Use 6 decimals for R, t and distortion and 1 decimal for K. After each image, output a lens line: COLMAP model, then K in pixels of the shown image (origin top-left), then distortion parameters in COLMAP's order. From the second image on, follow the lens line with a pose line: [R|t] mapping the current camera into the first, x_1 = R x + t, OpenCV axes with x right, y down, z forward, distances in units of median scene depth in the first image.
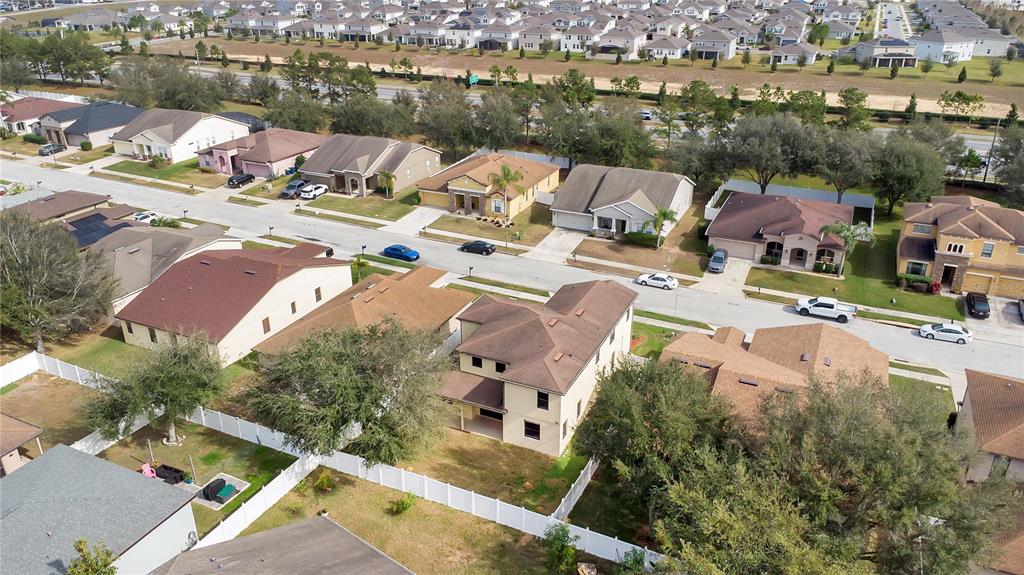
lens RADIAL K [[744.7, 0, 512.0], [0, 744.7, 287.5], [0, 0, 1]] dist [-0.002075, -0.001448]
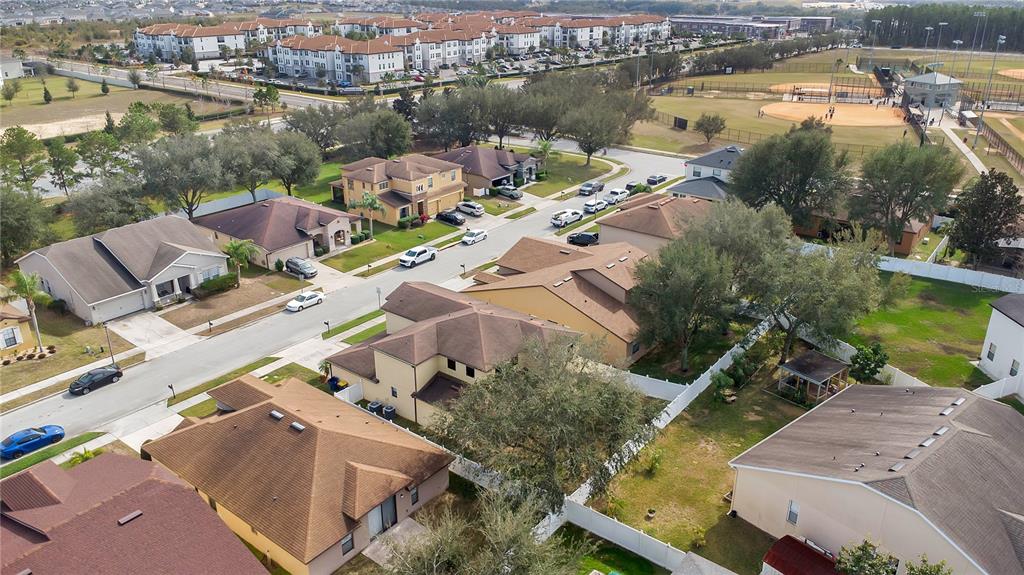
lens RADIAL K [[744.7, 0, 512.0], [0, 744.7, 287.5], [0, 0, 1]] dist [-0.002075, -0.001448]
pose [[0.223419, -0.376008, 0.899278, -0.597505], [0.400071, 0.876679, 0.267164, -0.170465], [-0.888835, 0.300085, 0.346297, 0.386572]]
